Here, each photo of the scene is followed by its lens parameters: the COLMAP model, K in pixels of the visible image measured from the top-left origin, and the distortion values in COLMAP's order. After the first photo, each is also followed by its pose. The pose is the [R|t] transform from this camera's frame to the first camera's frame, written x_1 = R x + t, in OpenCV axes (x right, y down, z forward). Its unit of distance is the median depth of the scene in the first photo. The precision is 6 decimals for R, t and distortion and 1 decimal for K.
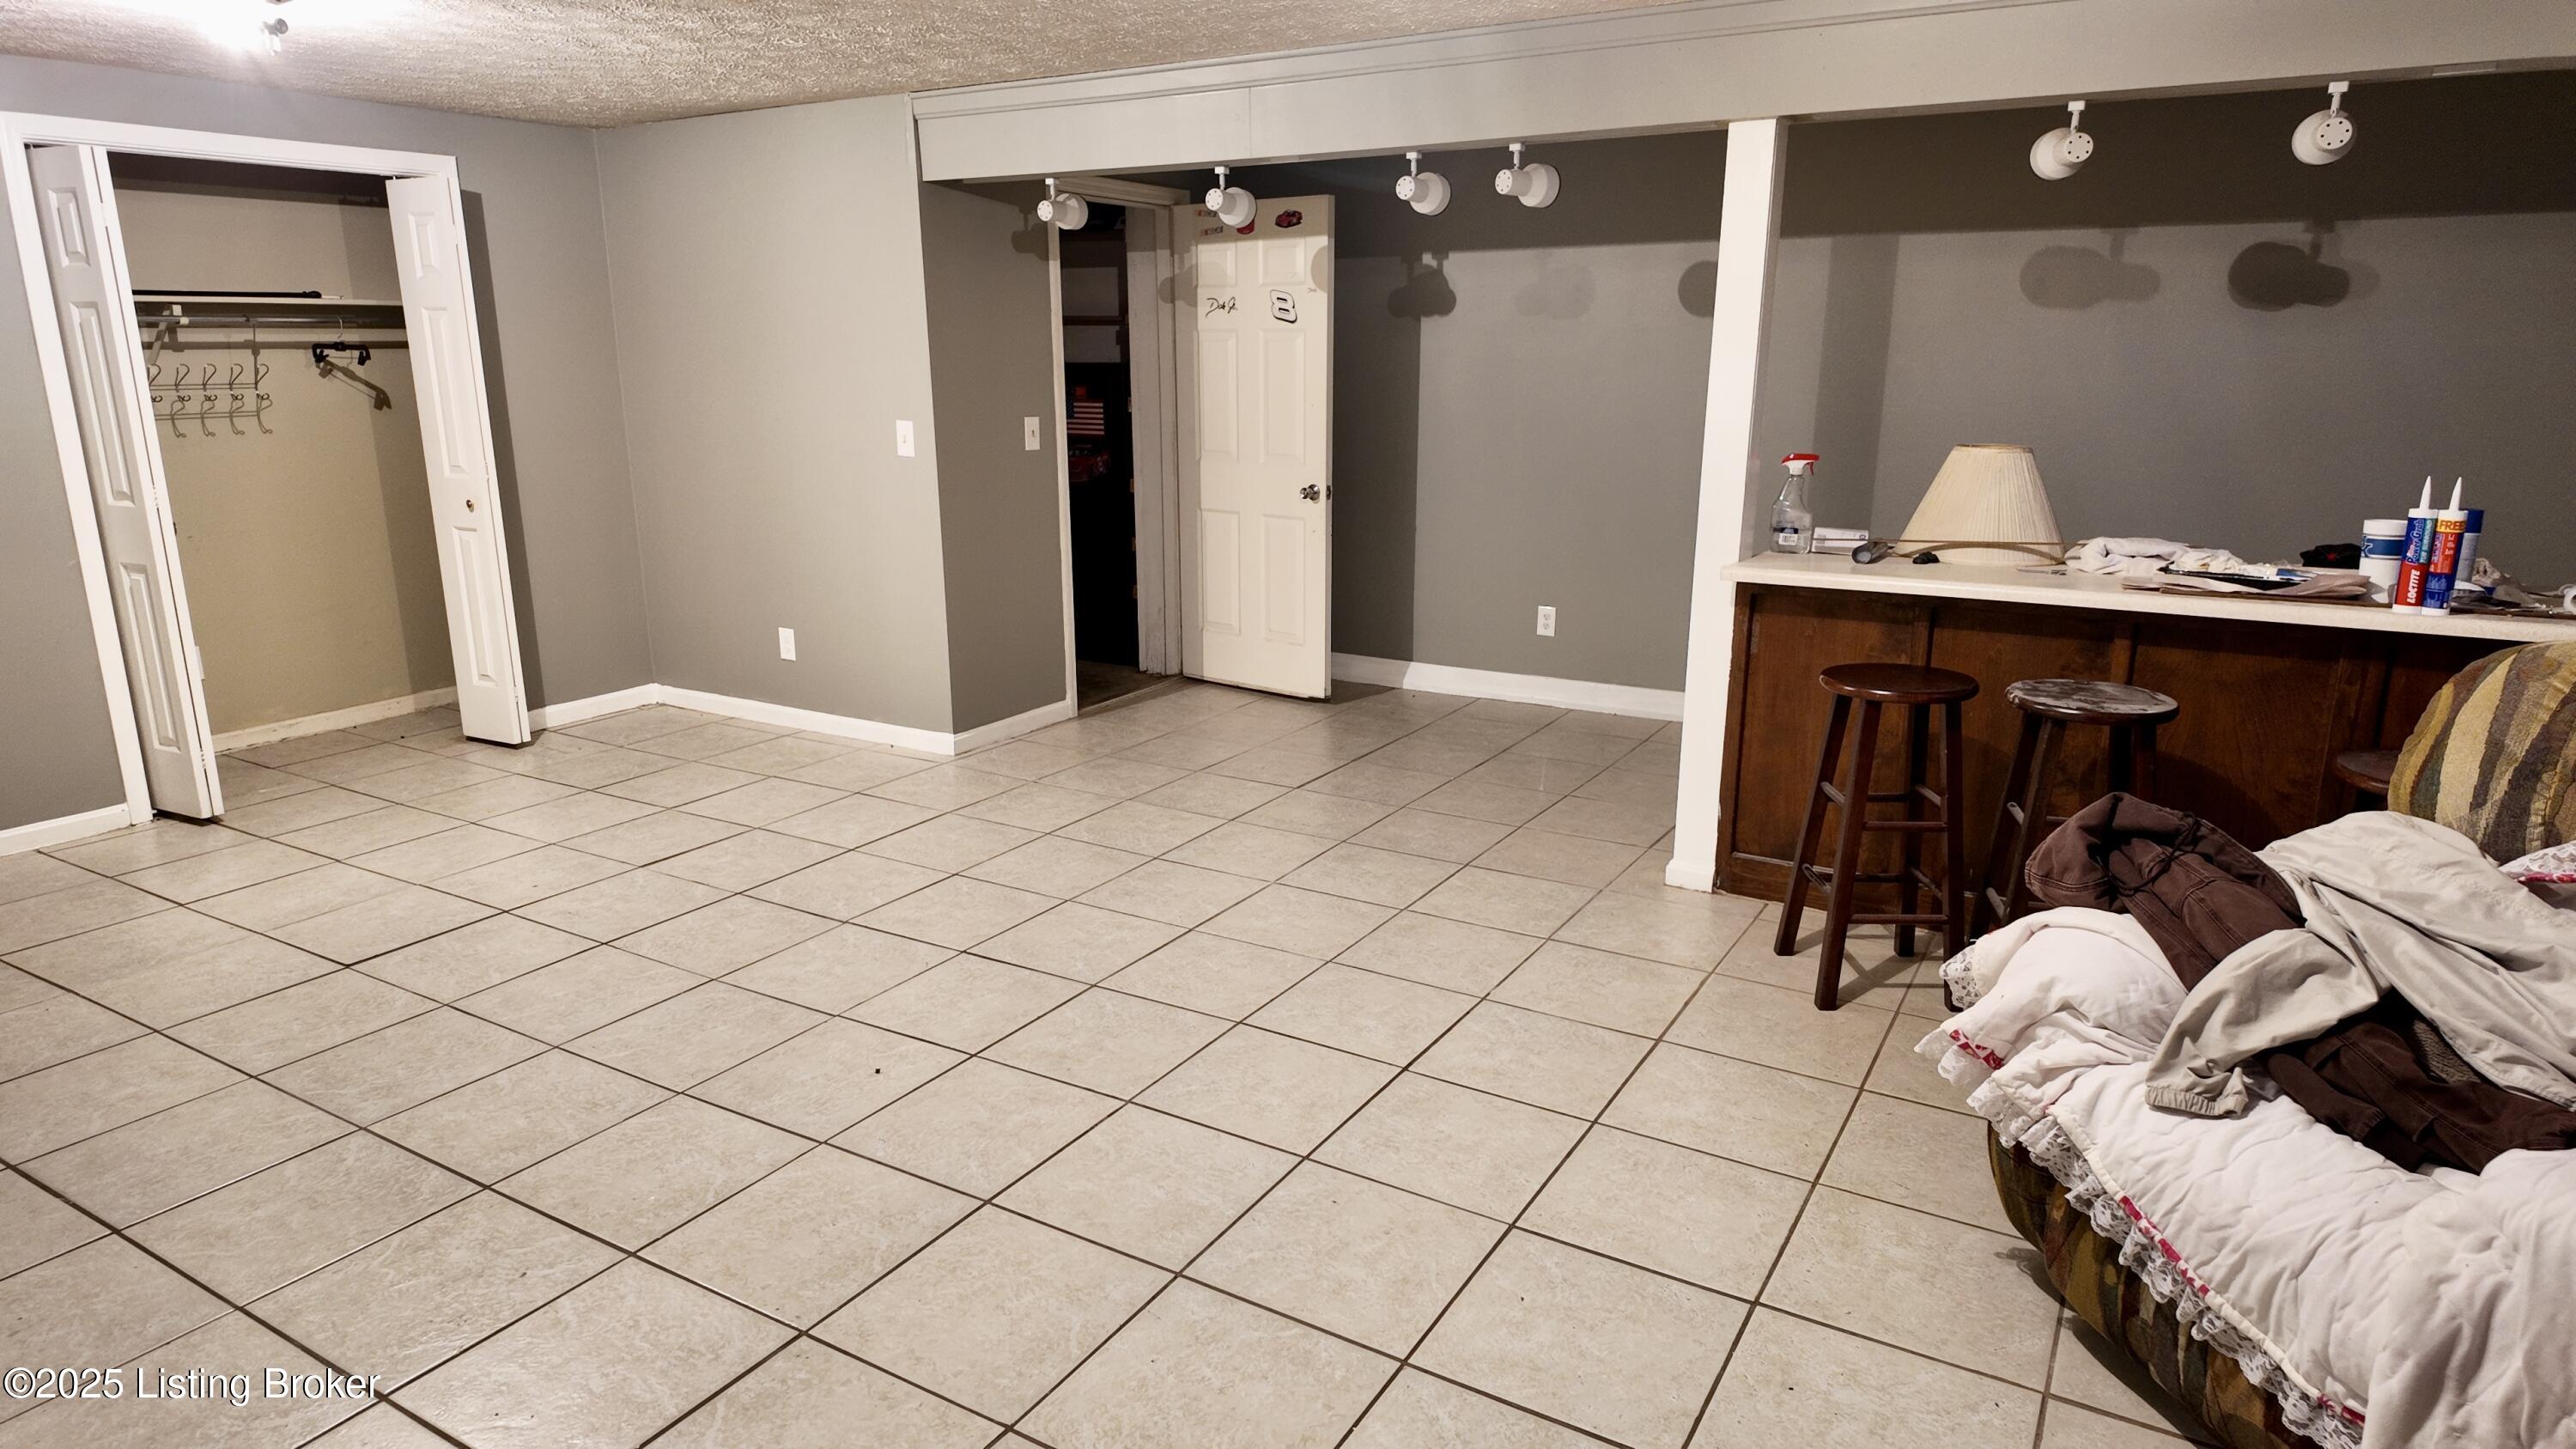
lens RADIAL K [[1511.8, 0, 1263.2], [0, 1511.8, 742.5], [0, 0, 1]] dist [0.001583, -0.029313]
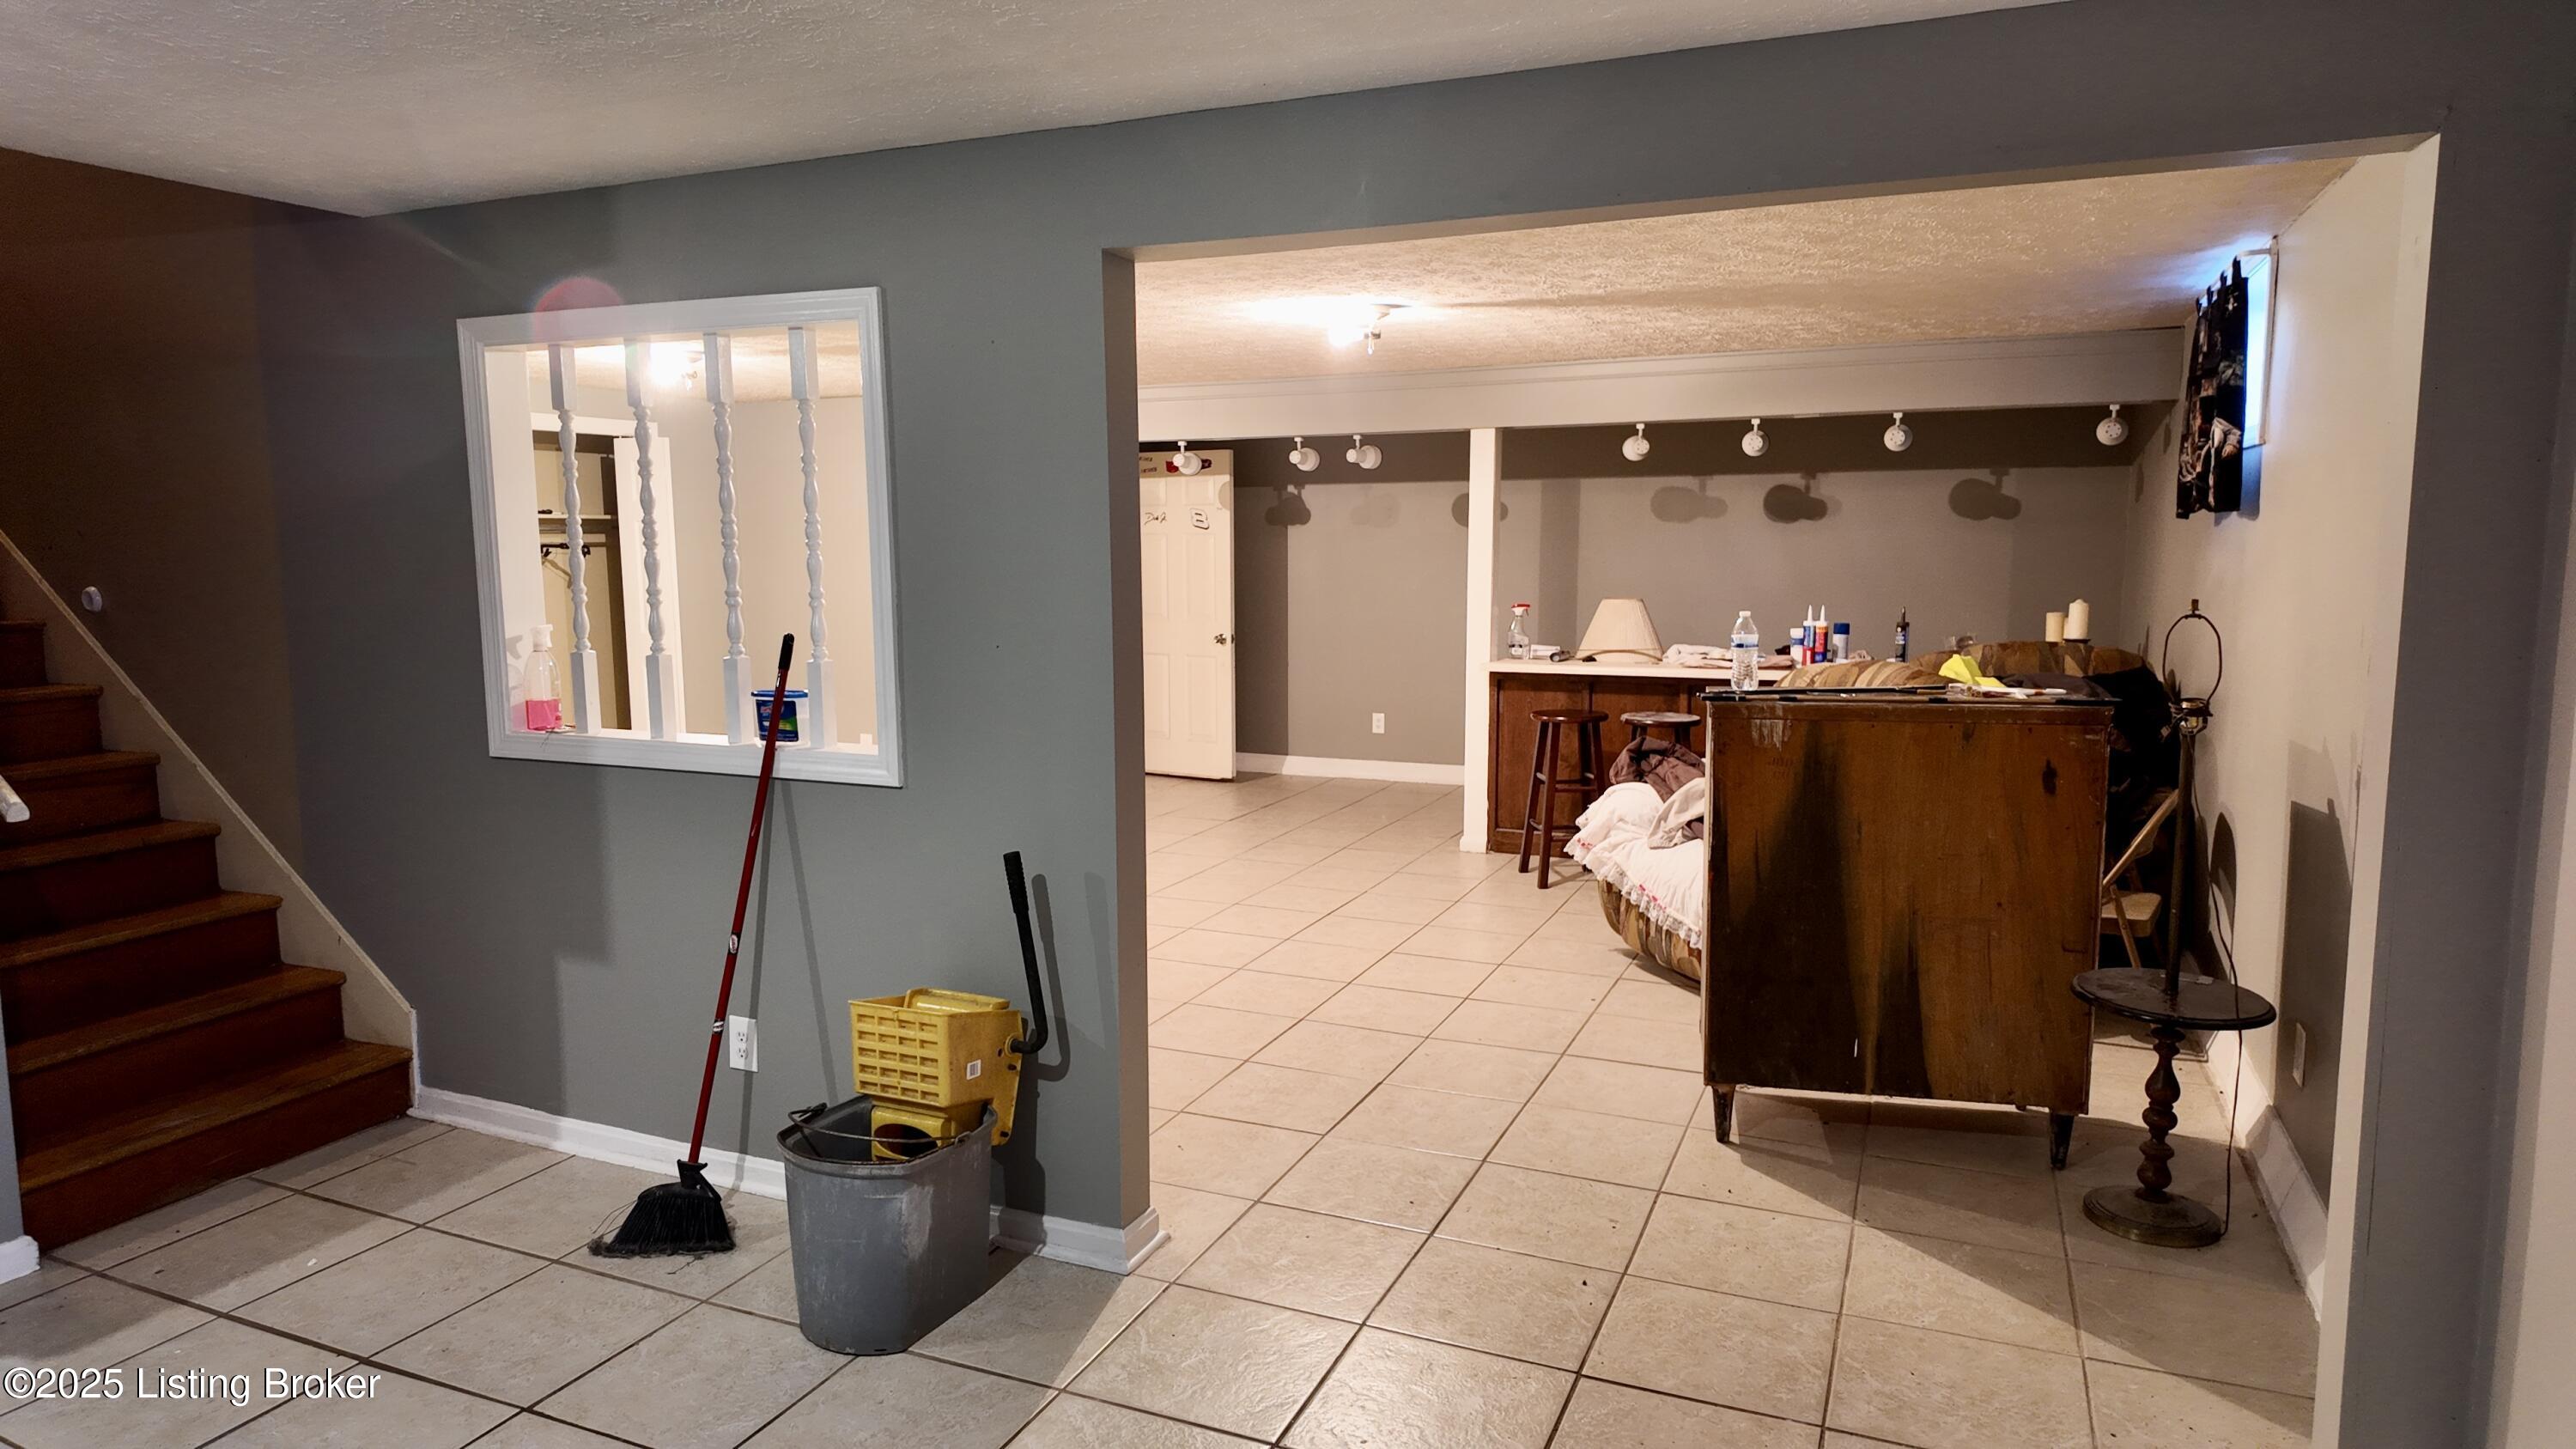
lens RADIAL K [[1522.1, 0, 1288.0], [0, 1522.1, 724.5], [0, 0, 1]] dist [-0.000126, 0.000725]
pose [[0.989672, -0.016875, 0.142354, -0.176445], [0.036130, 0.990352, -0.133785, 0.181764], [-0.138723, 0.137546, 0.980733, -0.710441]]
